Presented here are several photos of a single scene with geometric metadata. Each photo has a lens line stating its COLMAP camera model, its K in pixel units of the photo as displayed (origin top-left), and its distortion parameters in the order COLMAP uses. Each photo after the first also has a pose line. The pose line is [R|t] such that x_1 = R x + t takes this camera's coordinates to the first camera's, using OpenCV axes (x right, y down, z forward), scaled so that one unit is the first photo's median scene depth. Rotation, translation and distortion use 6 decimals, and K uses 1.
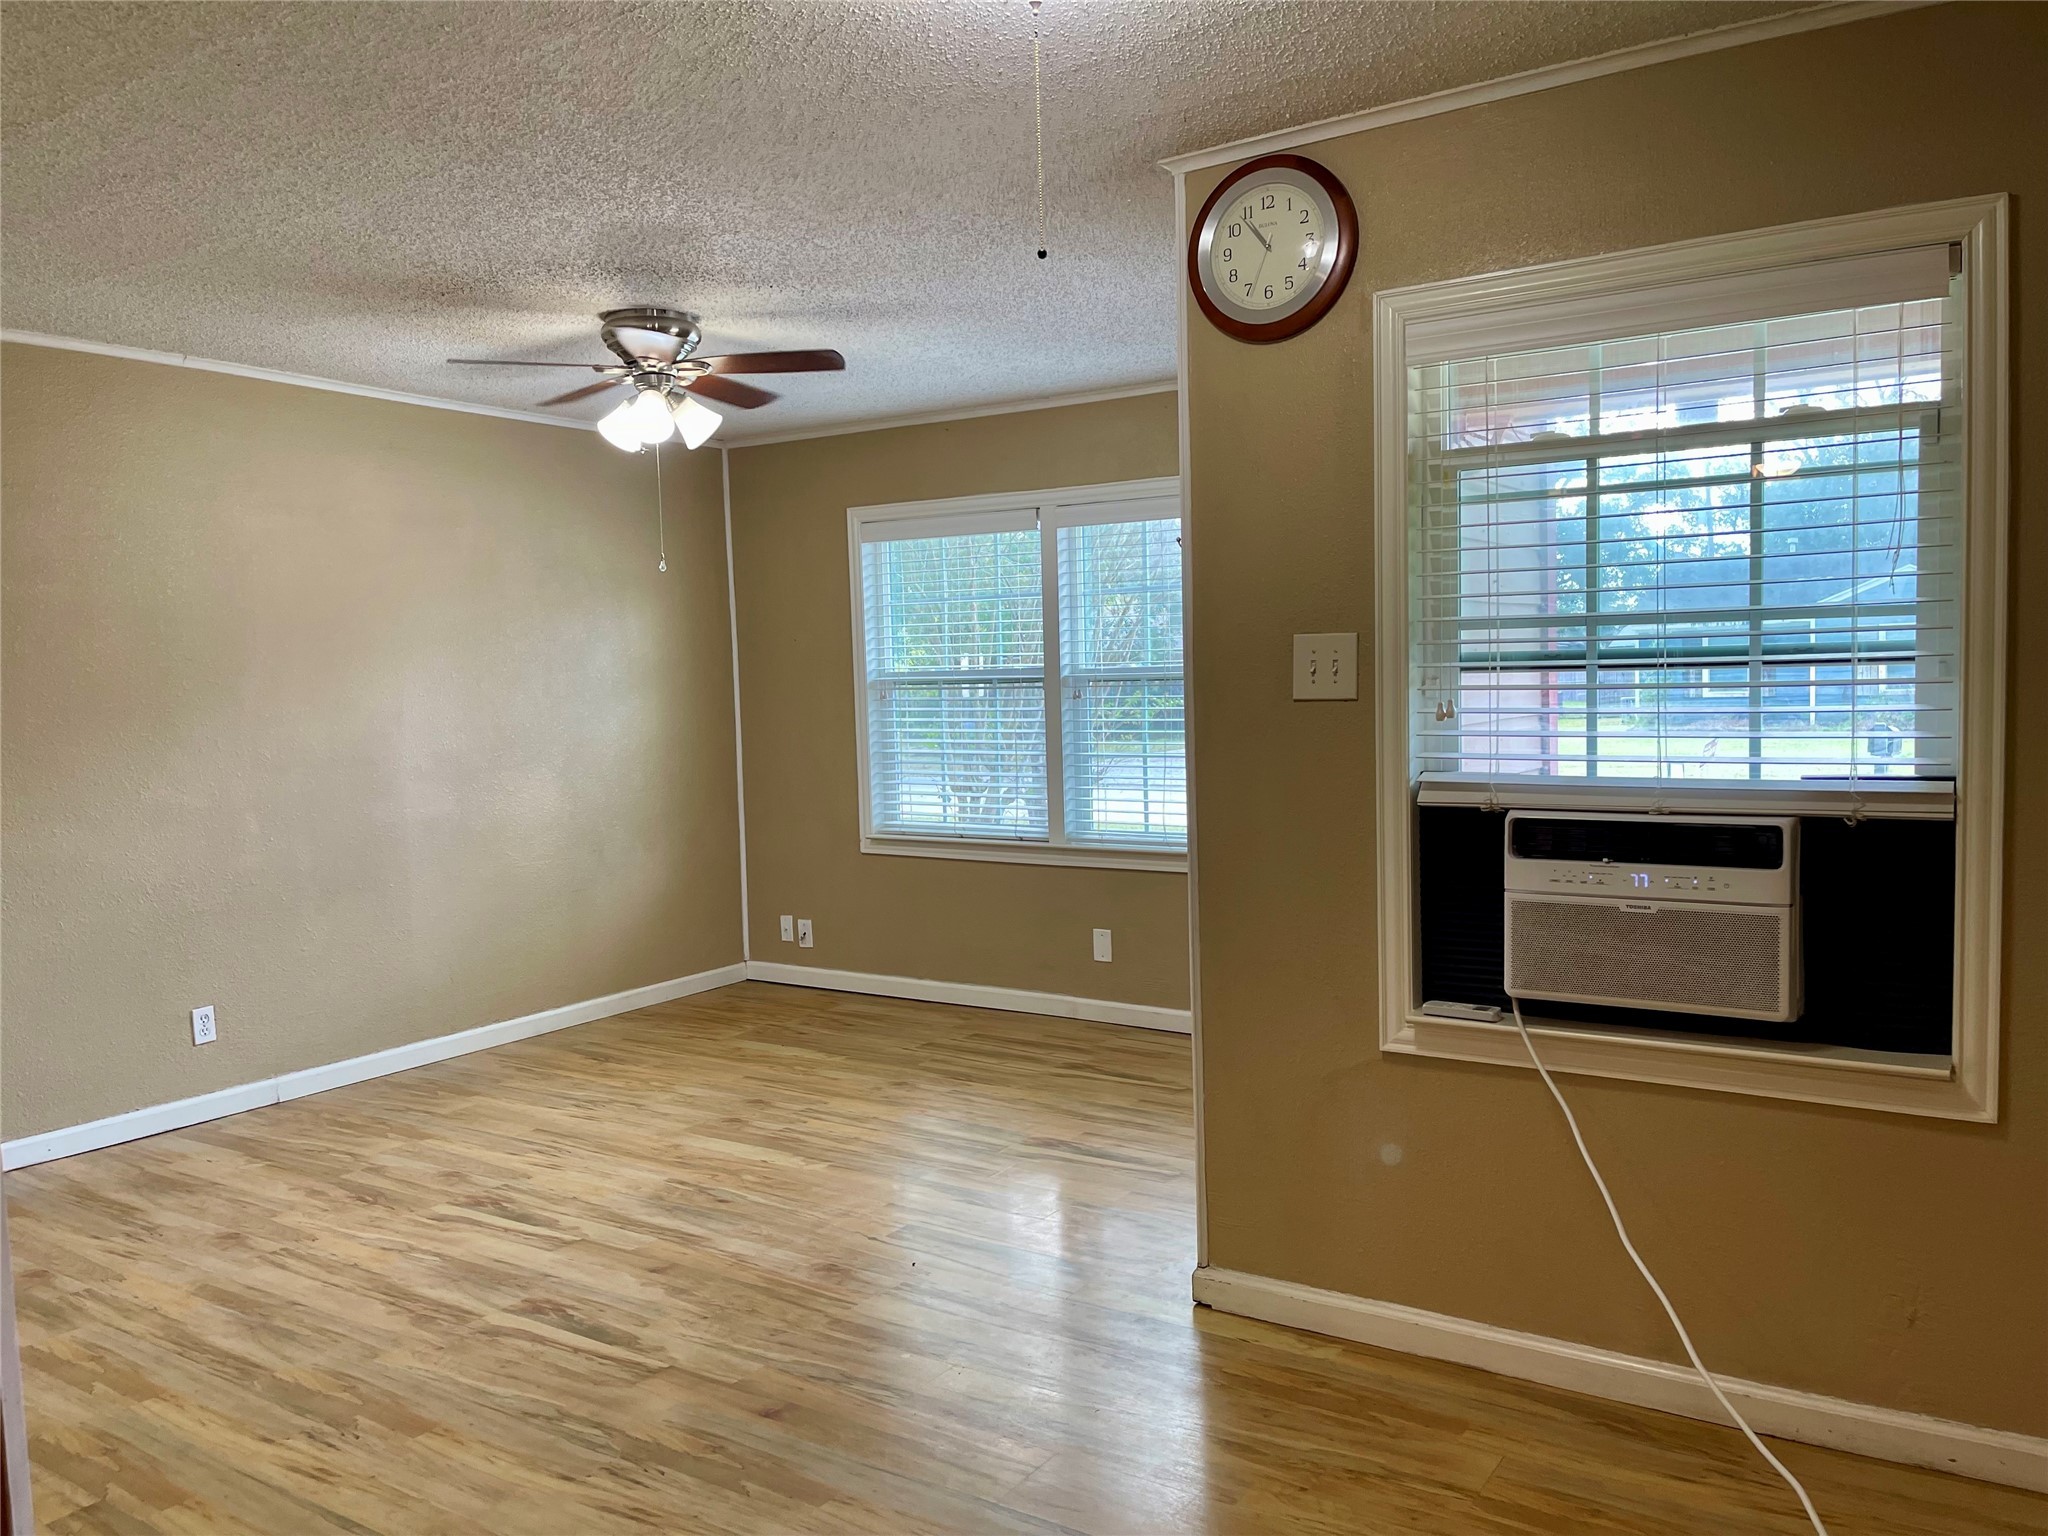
lens RADIAL K [[1550.7, 0, 1016.4], [0, 1550.7, 779.0], [0, 0, 1]] dist [0.076630, -0.088850]
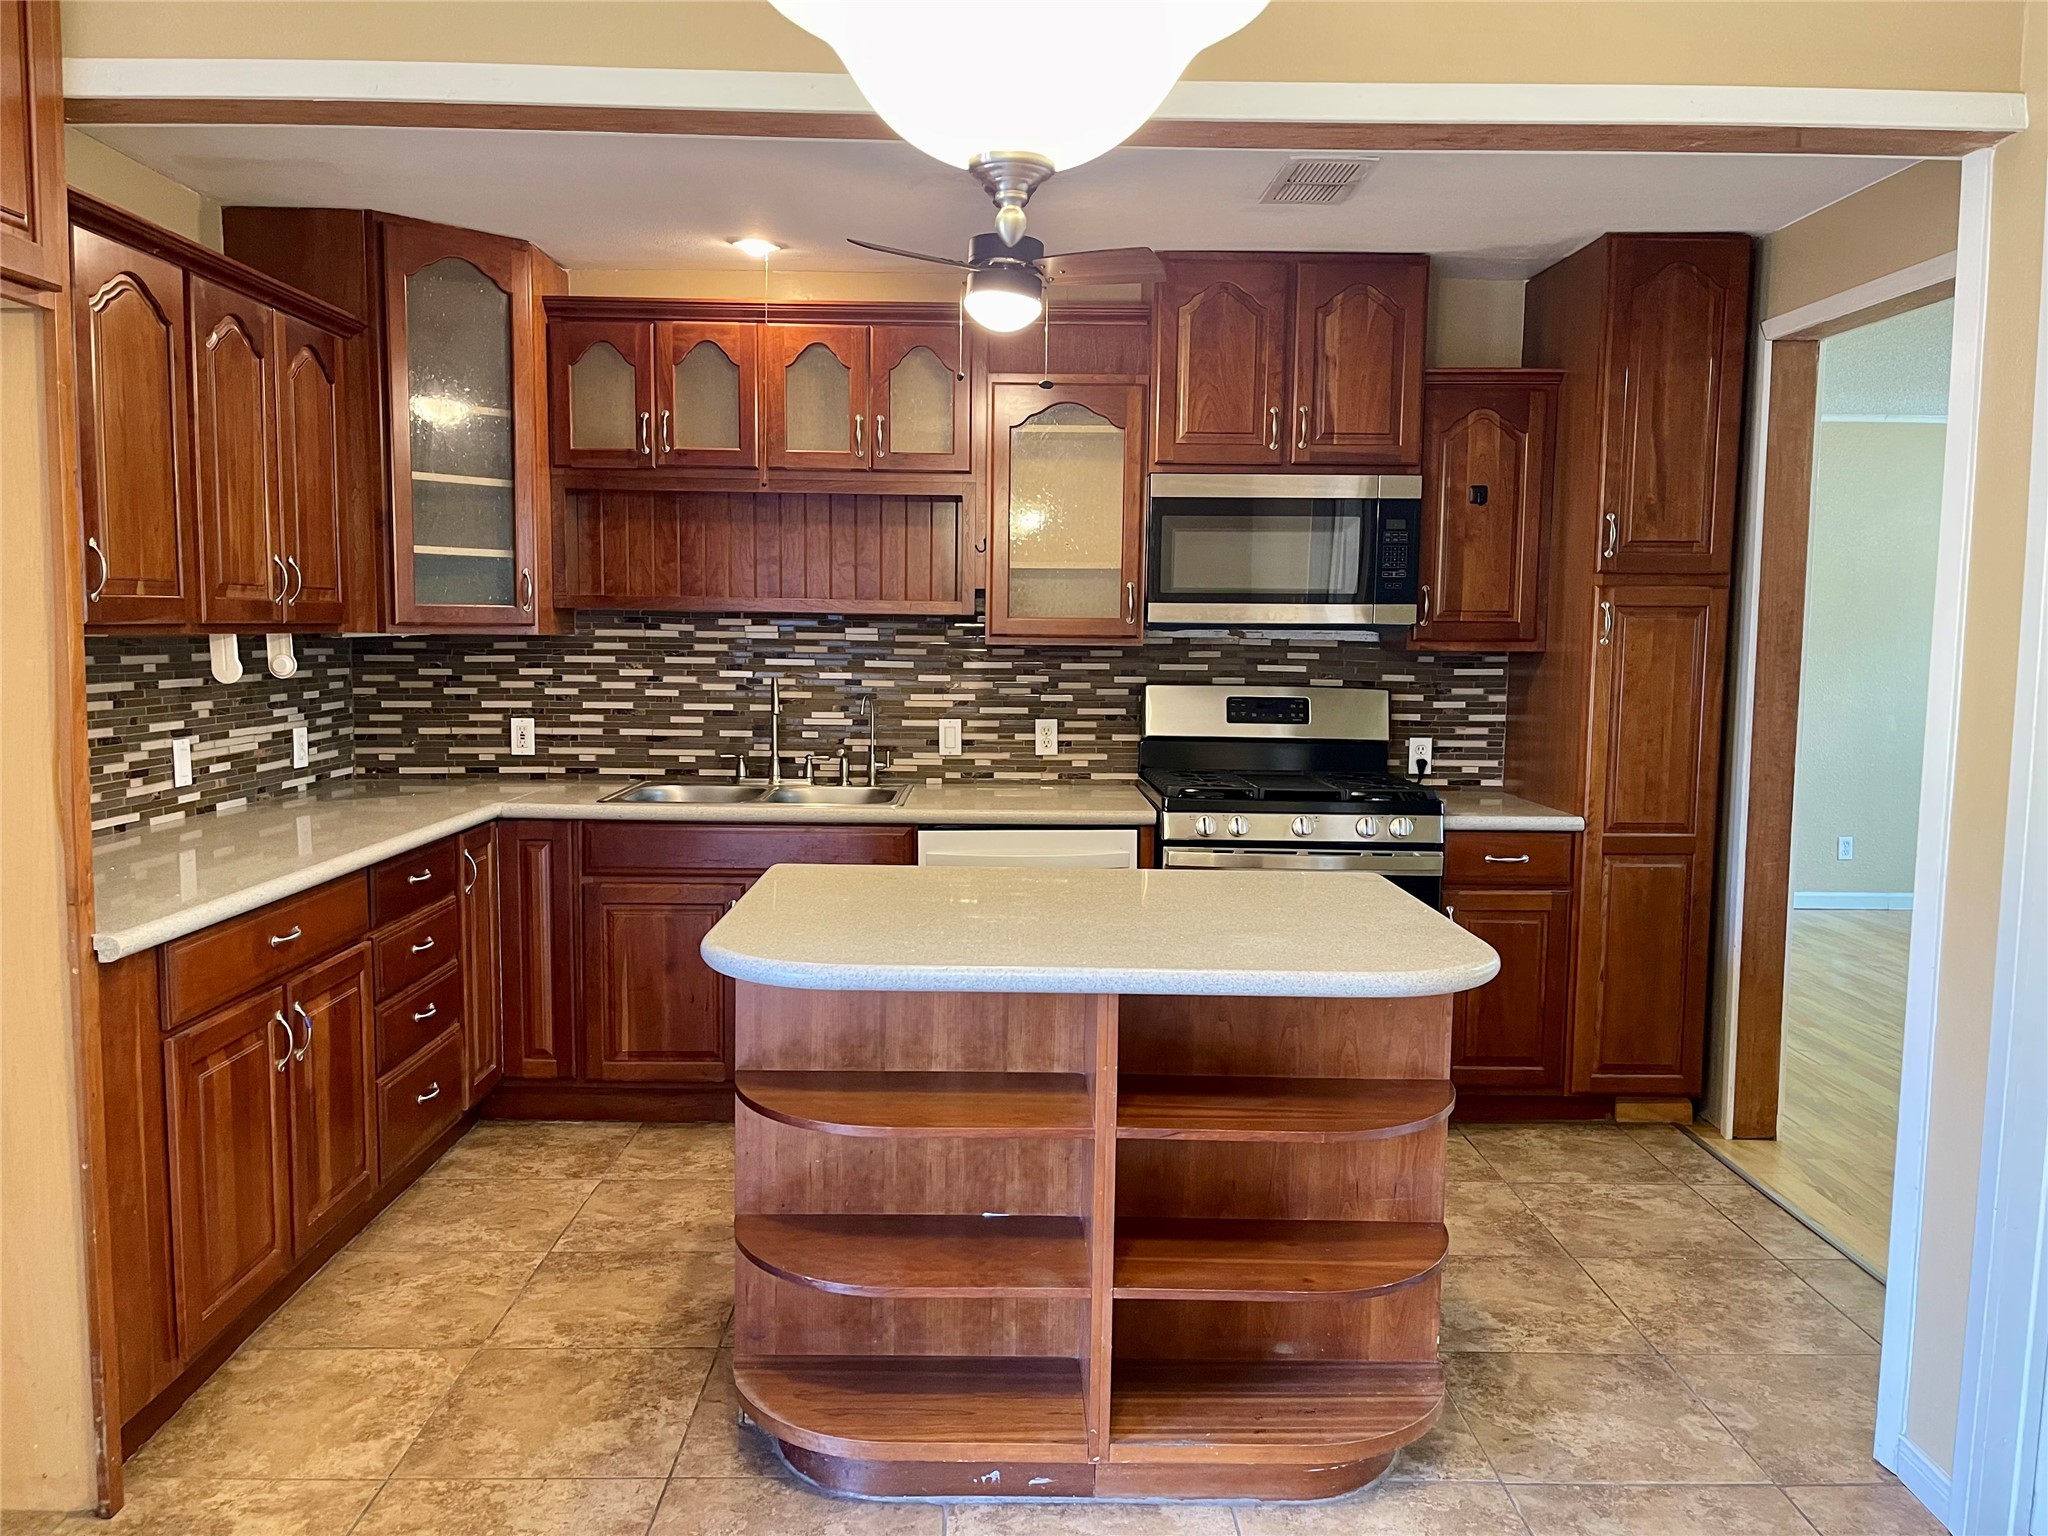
lens RADIAL K [[1511.6, 0, 1008.7], [0, 1511.6, 780.0], [0, 0, 1]] dist [0.075885, -0.116998]
pose [[0.558879, 0.115667, -0.821143, 0.398644], [-0.079222, 0.993143, 0.085975, 0.032650], [0.825456, 0.017003, 0.564210, -0.832122]]
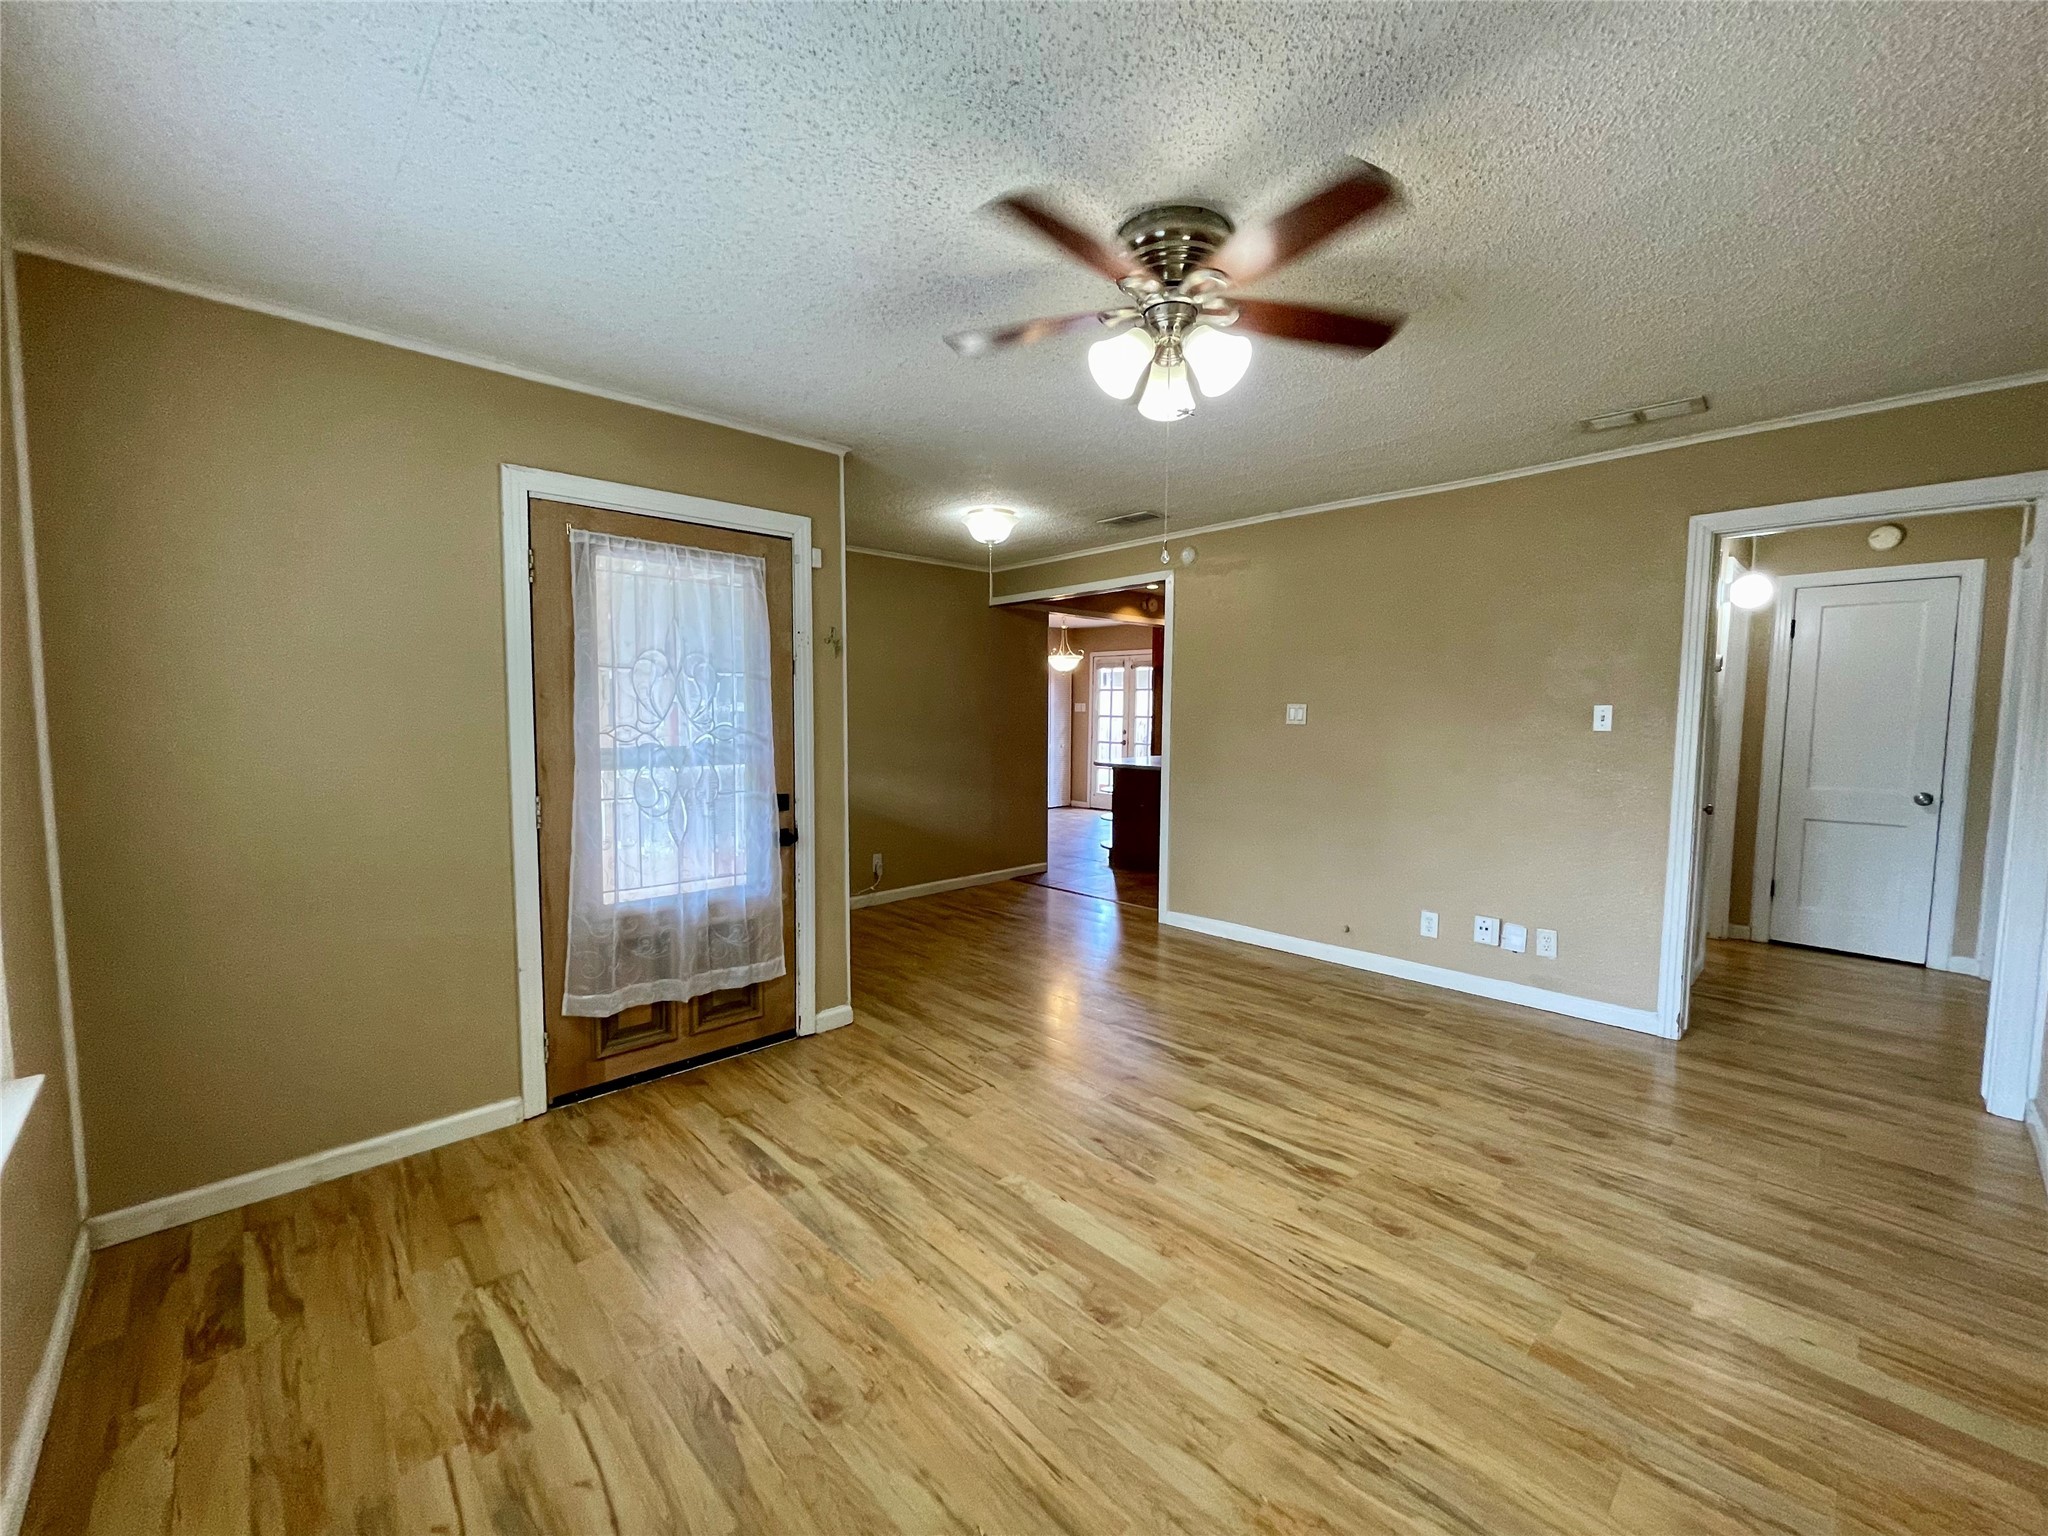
lens RADIAL K [[827.5, 0, 1018.4], [0, 827.5, 770.9], [0, 0, 1]] dist [-0.001320, 0.002359]
pose [[-0.975012, 0.007756, 0.222015, -0.322240], [0.037905, 0.990543, 0.131861, -0.112592], [-0.218893, 0.136981, -0.966086, 1.883252]]
